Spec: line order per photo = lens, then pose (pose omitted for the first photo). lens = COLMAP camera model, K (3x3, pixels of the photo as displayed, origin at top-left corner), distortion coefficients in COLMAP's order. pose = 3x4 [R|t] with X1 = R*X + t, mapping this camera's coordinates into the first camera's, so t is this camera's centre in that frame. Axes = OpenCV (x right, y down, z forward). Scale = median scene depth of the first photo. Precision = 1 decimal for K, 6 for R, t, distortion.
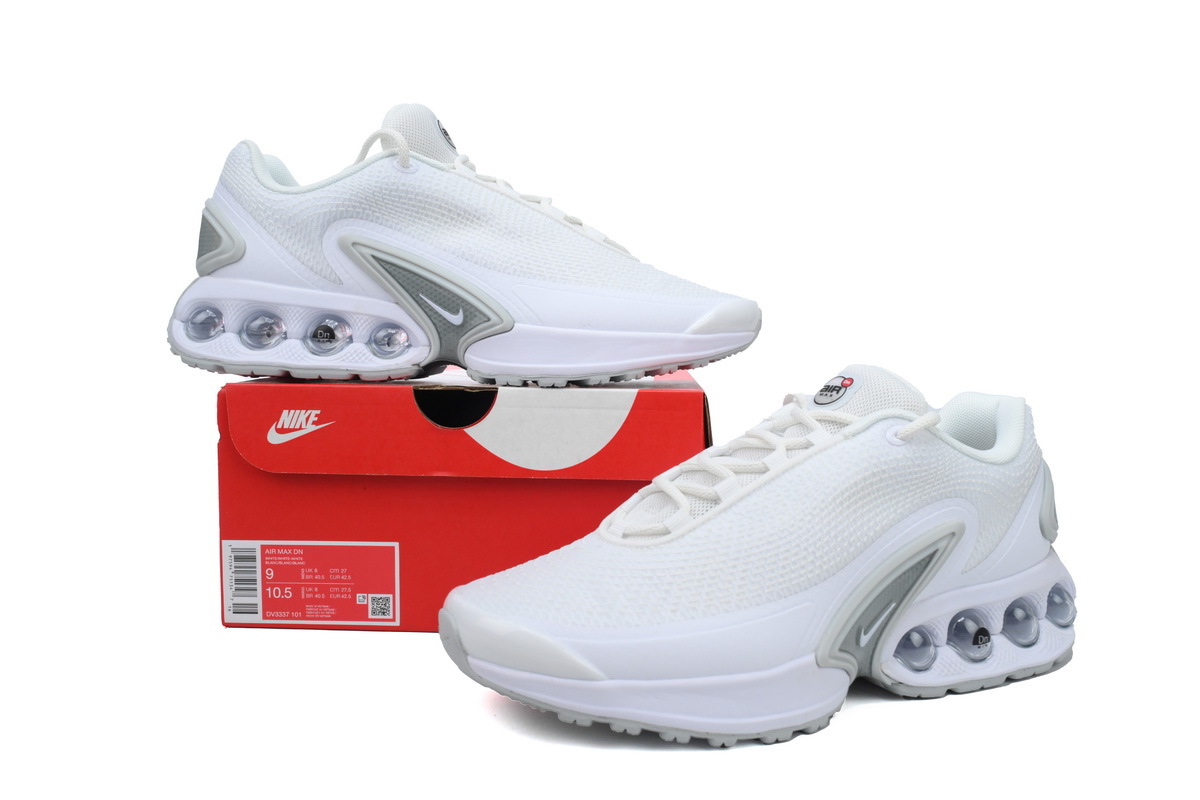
lens RADIAL K [[958.9, 0, 600.0], [0, 958.9, 400.0], [0, 0, 1]] dist [0.000974, 0.003401]
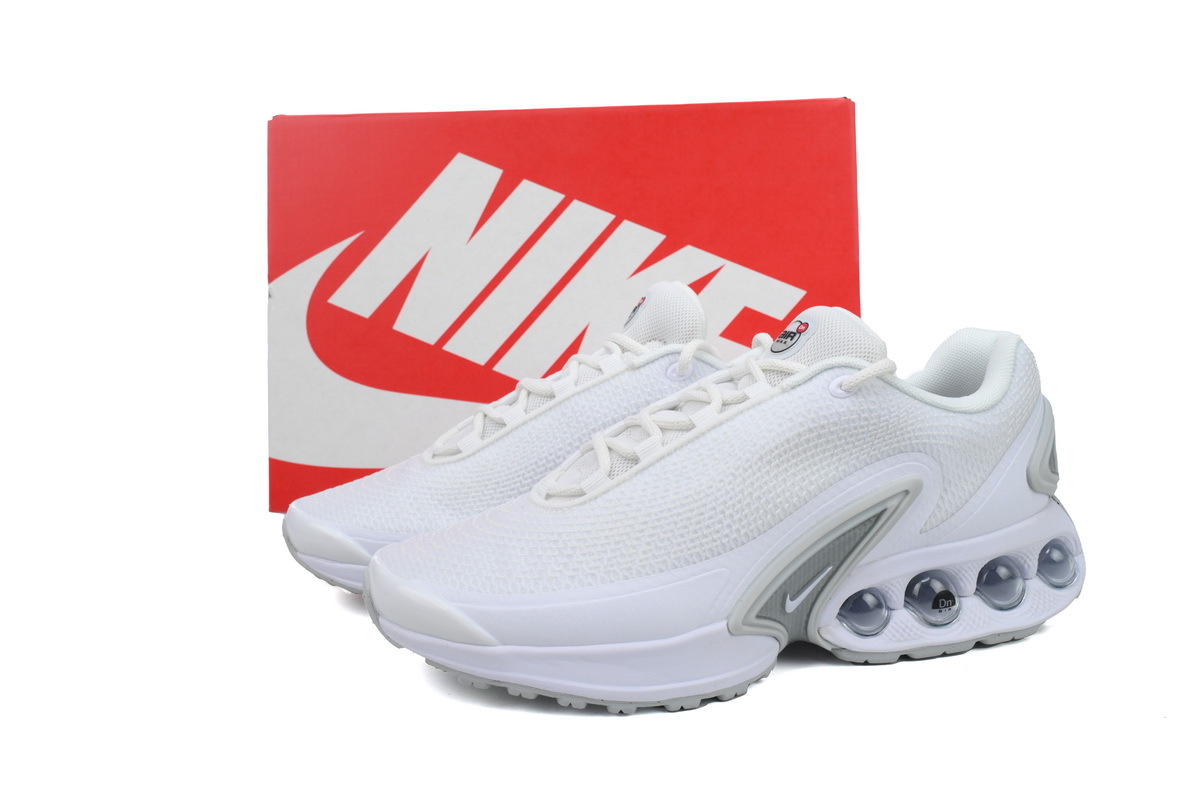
lens RADIAL K [[958.9, 0, 600.0], [0, 958.9, 400.0], [0, 0, 1]] dist [0.000974, 0.003401]
pose [[0.983983, -0.017474, -0.177403, 0.254548], [0.033637, 0.995507, 0.088517, -0.041654], [0.175059, -0.093066, 0.980149, 0.054023]]
